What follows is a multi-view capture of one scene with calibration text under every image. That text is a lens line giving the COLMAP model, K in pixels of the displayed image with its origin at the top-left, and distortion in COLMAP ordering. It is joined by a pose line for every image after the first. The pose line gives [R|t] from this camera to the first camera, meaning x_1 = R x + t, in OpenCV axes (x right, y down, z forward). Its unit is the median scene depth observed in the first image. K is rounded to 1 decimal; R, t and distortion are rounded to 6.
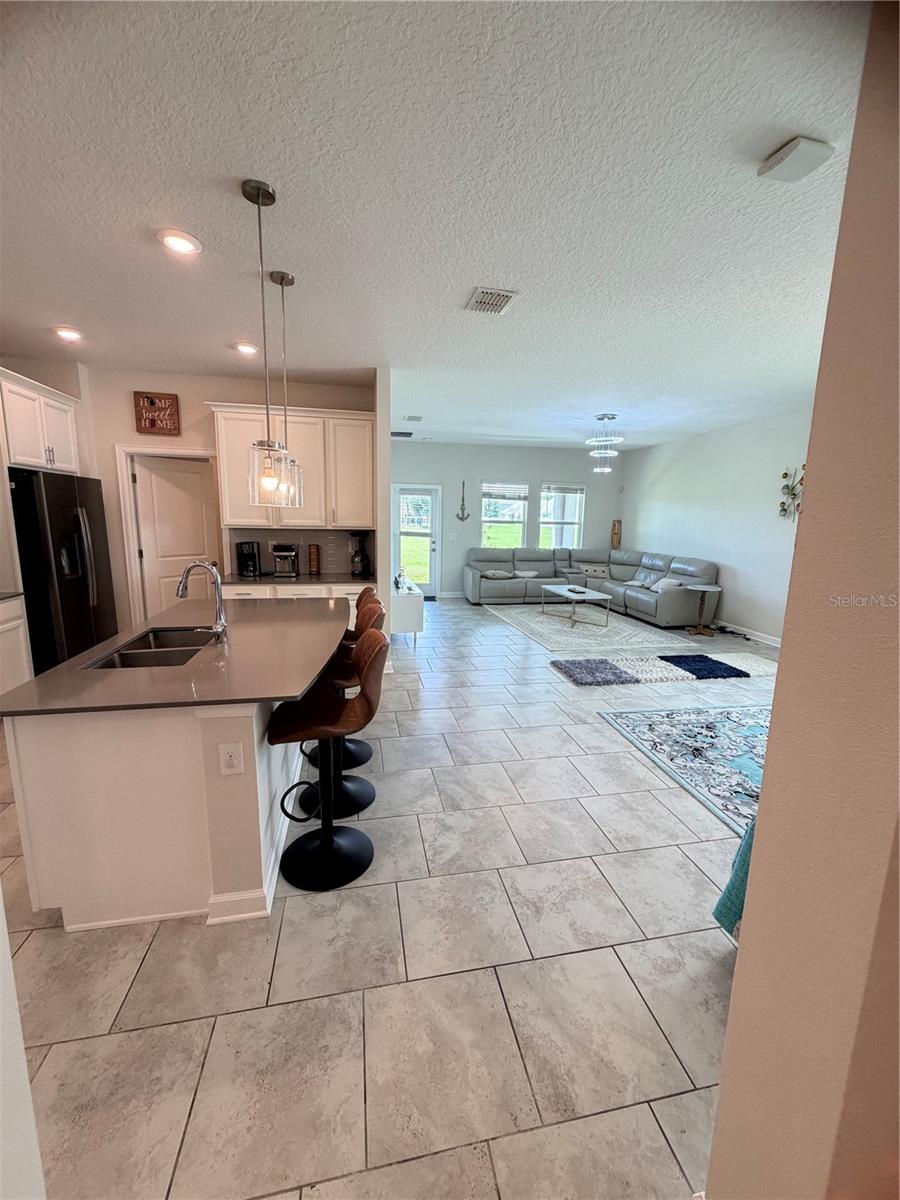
lens RADIAL K [[477.5, 0, 451.7], [0, 477.5, 596.7], [0, 0, 1]] dist [0.000304, 0.000046]
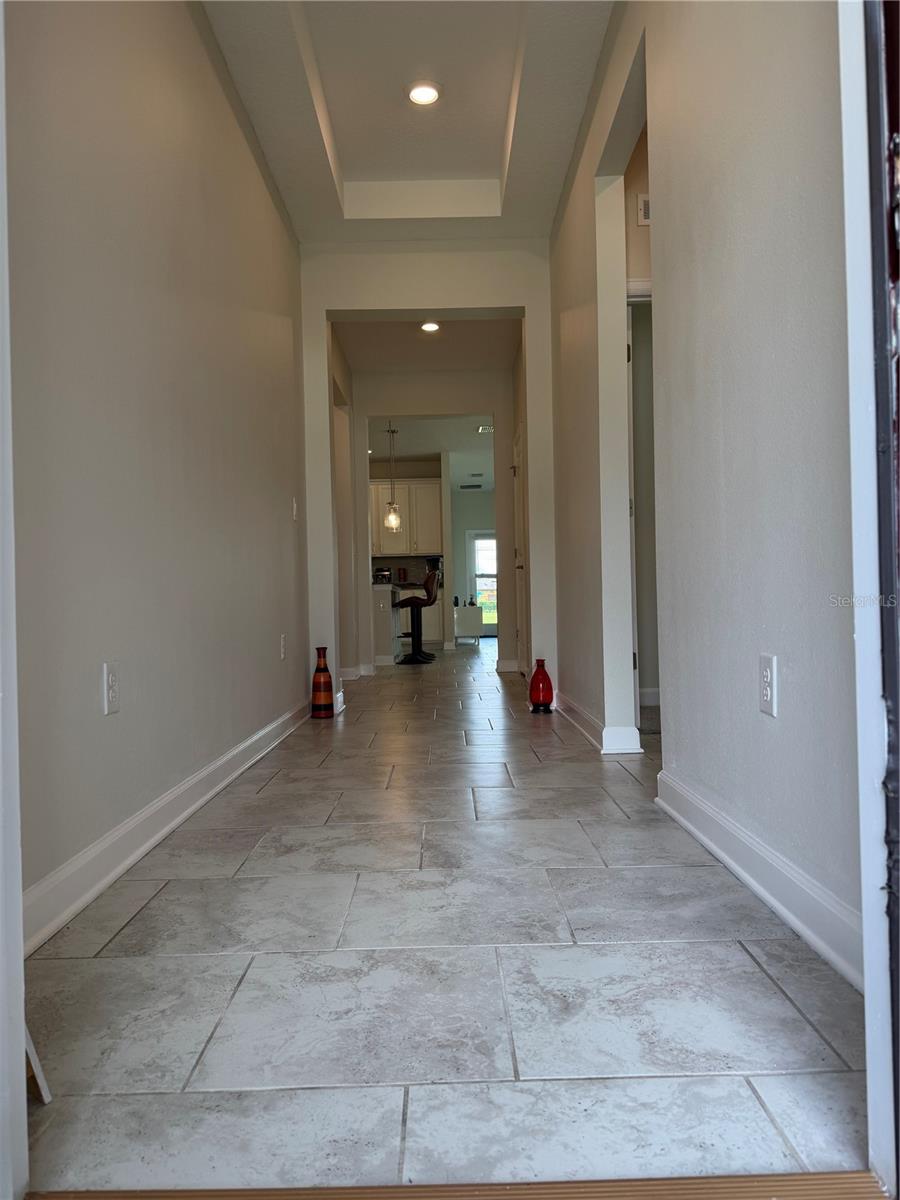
lens RADIAL K [[844.5, 0, 450.2], [0, 844.5, 600.9], [0, 0, 1]] dist [0.000011, 0.000001]
pose [[0.980197, -0.044718, -0.192910, 0.374073], [0.010048, 0.984146, -0.177078, 0.483864], [0.197770, 0.171633, 0.965106, -1.544958]]
